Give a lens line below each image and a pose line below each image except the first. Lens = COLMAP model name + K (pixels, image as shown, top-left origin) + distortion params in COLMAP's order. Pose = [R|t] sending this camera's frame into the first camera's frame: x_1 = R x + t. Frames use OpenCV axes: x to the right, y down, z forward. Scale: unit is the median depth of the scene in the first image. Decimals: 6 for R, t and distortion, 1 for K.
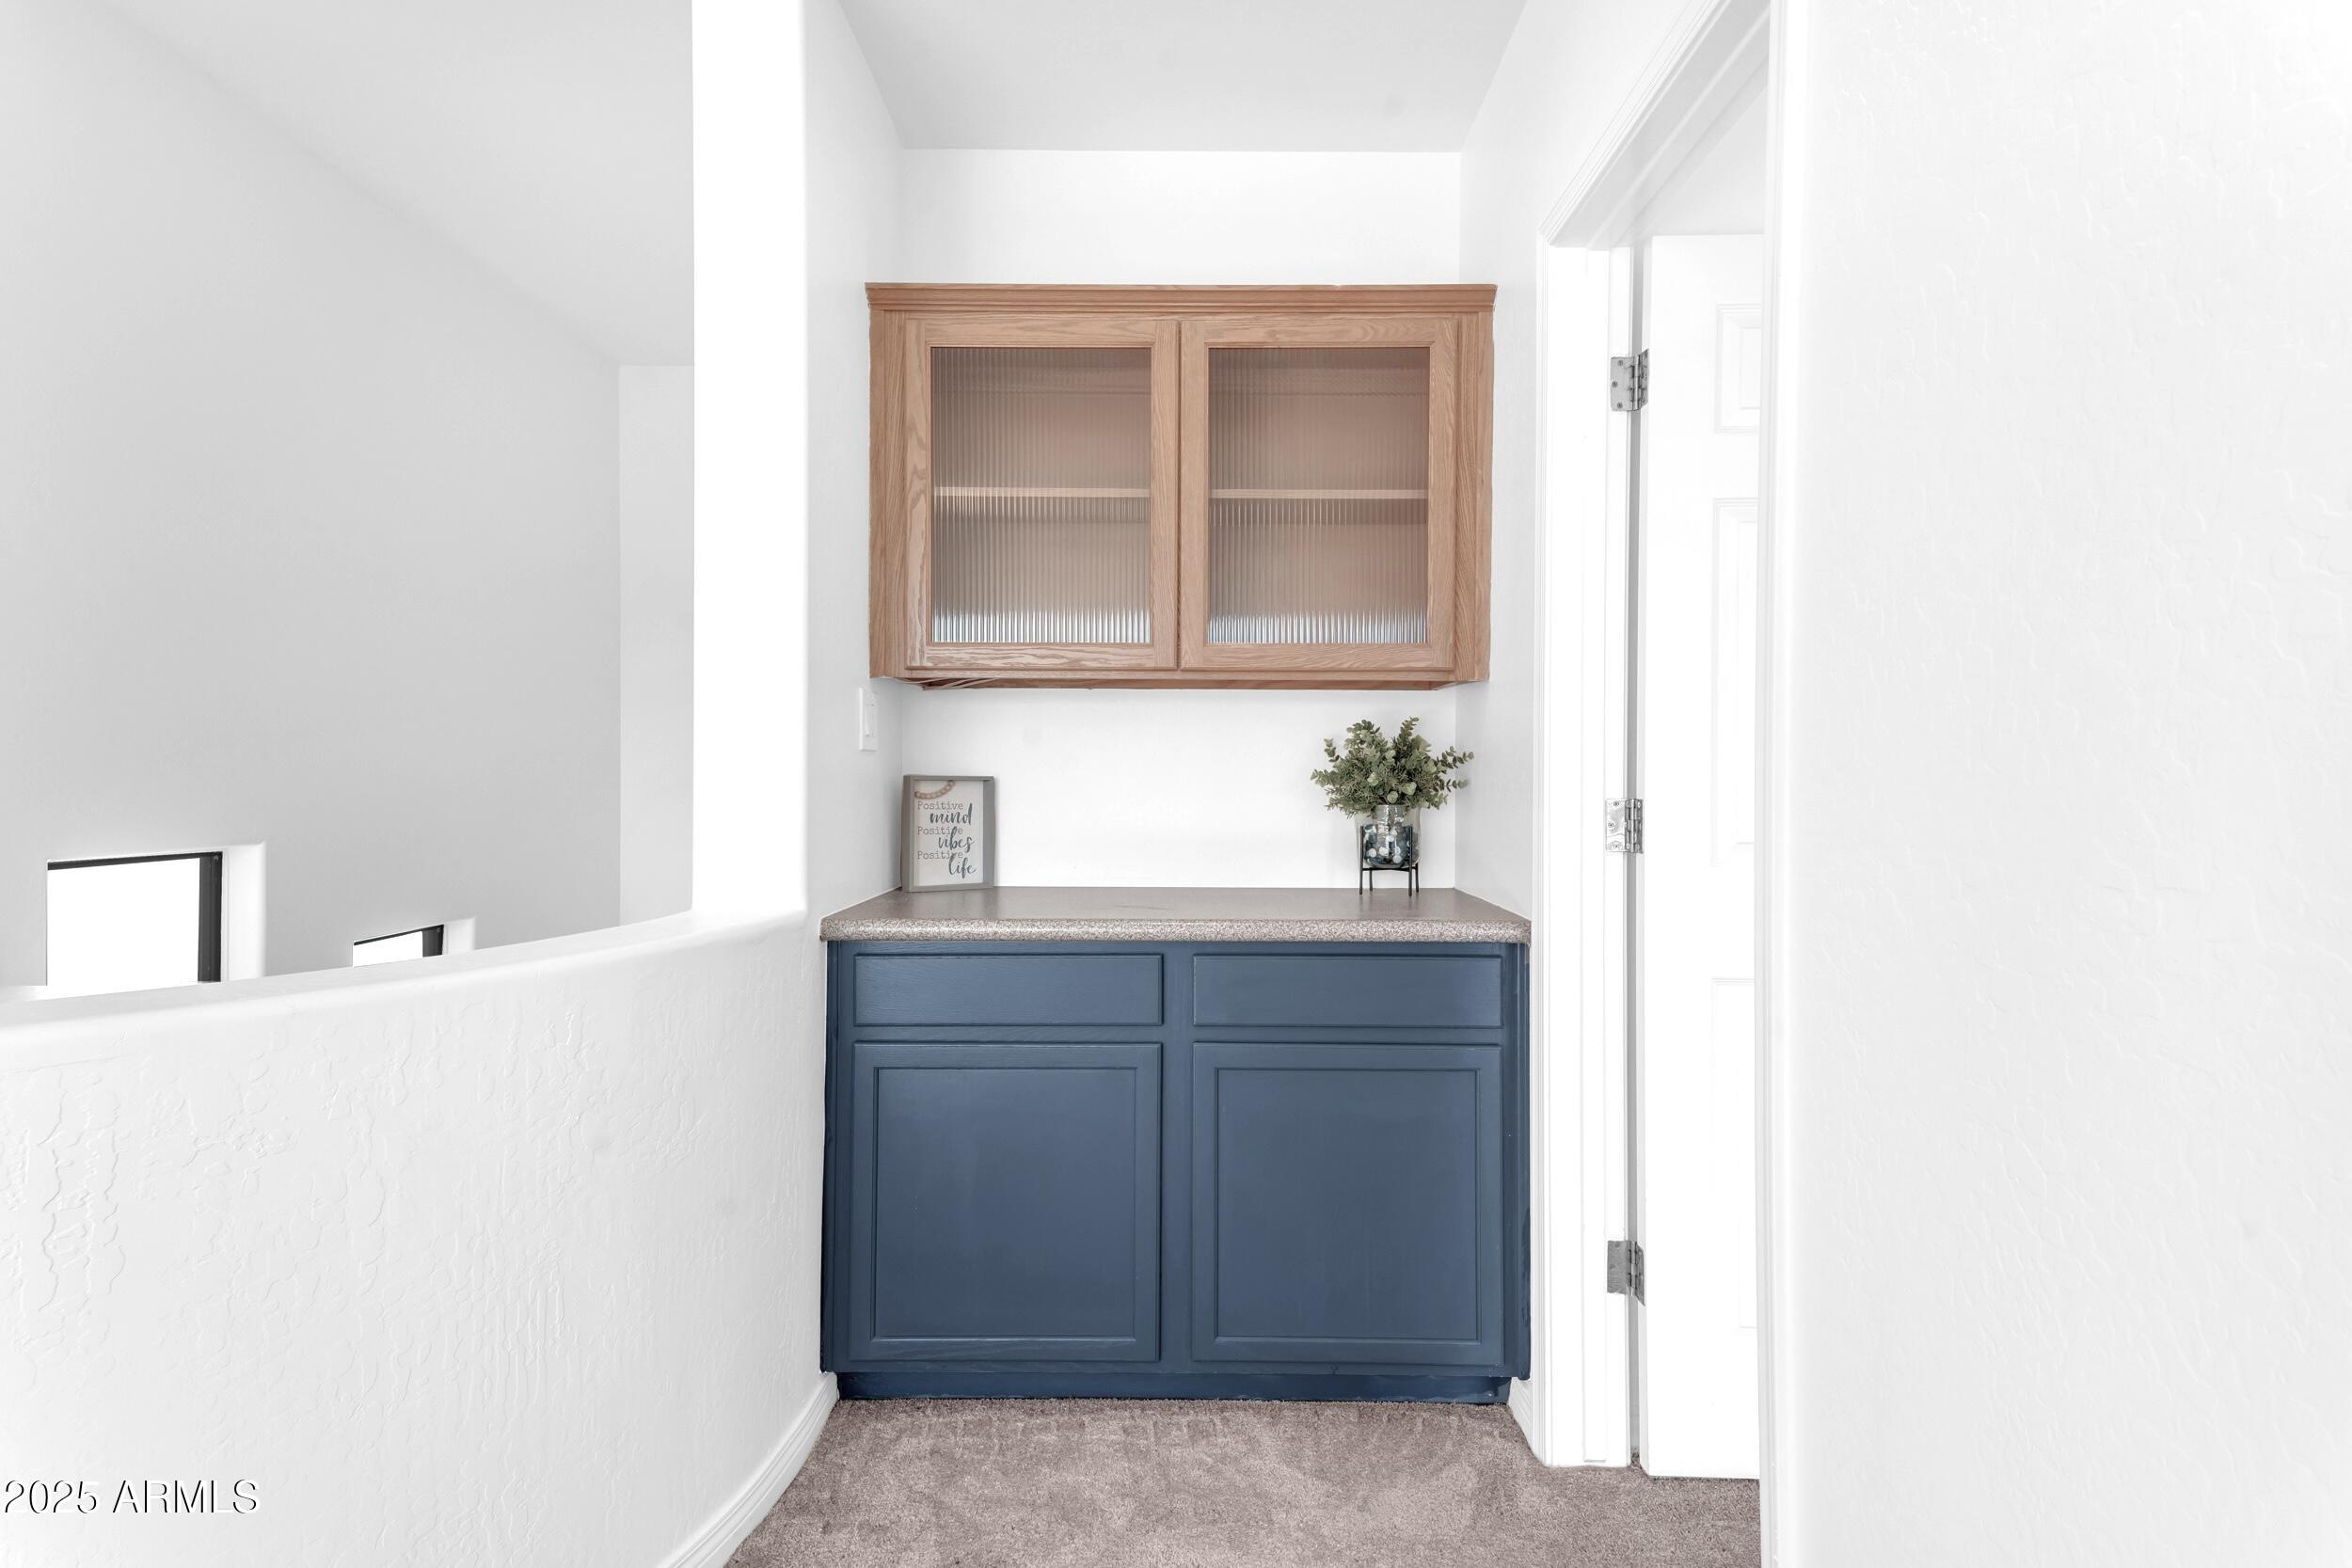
lens RADIAL K [[942.9, 0, 1180.1], [0, 942.9, 773.6], [0, 0, 1]] dist [-0.000185, 0.000047]
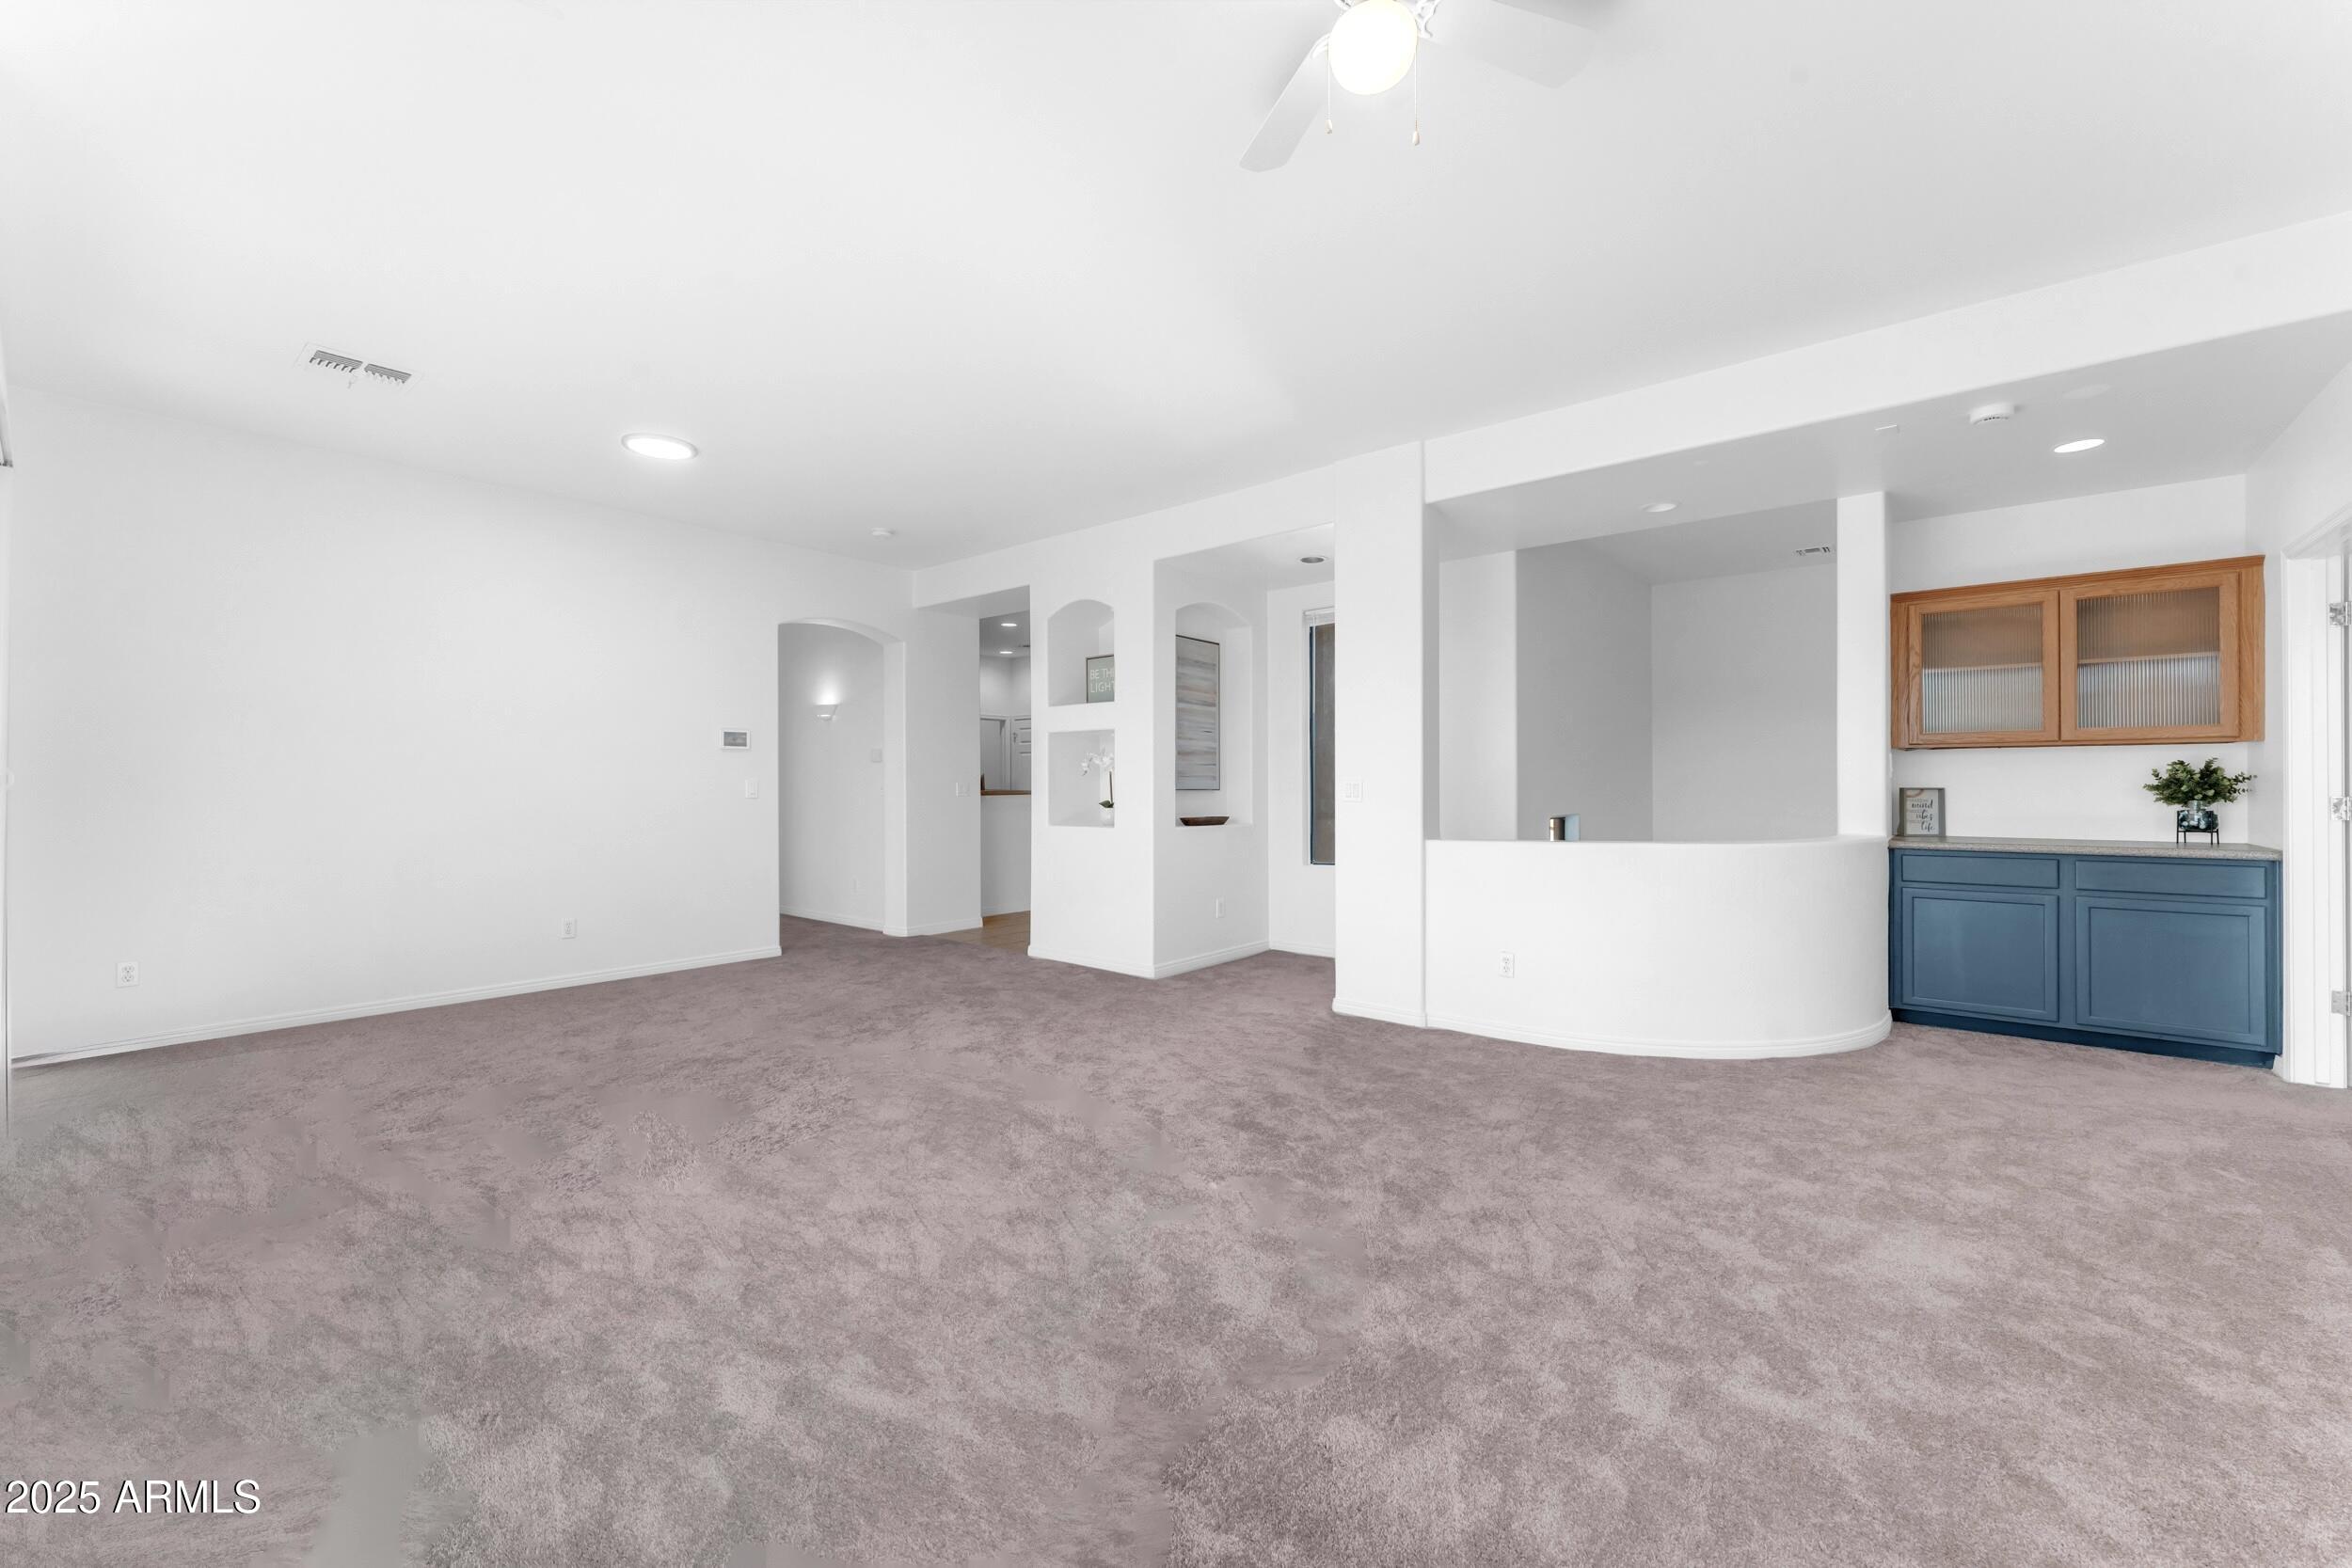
lens RADIAL K [[942.9, 0, 1165.8], [0, 942.9, 780.4], [0, 0, 1]] dist [-0.000185, 0.000047]
pose [[0.785806, -0.008885, -0.618409, -0.284630], [0.004096, 0.999950, -0.009163, -0.001656], [0.618459, 0.004668, 0.785803, -2.082117]]
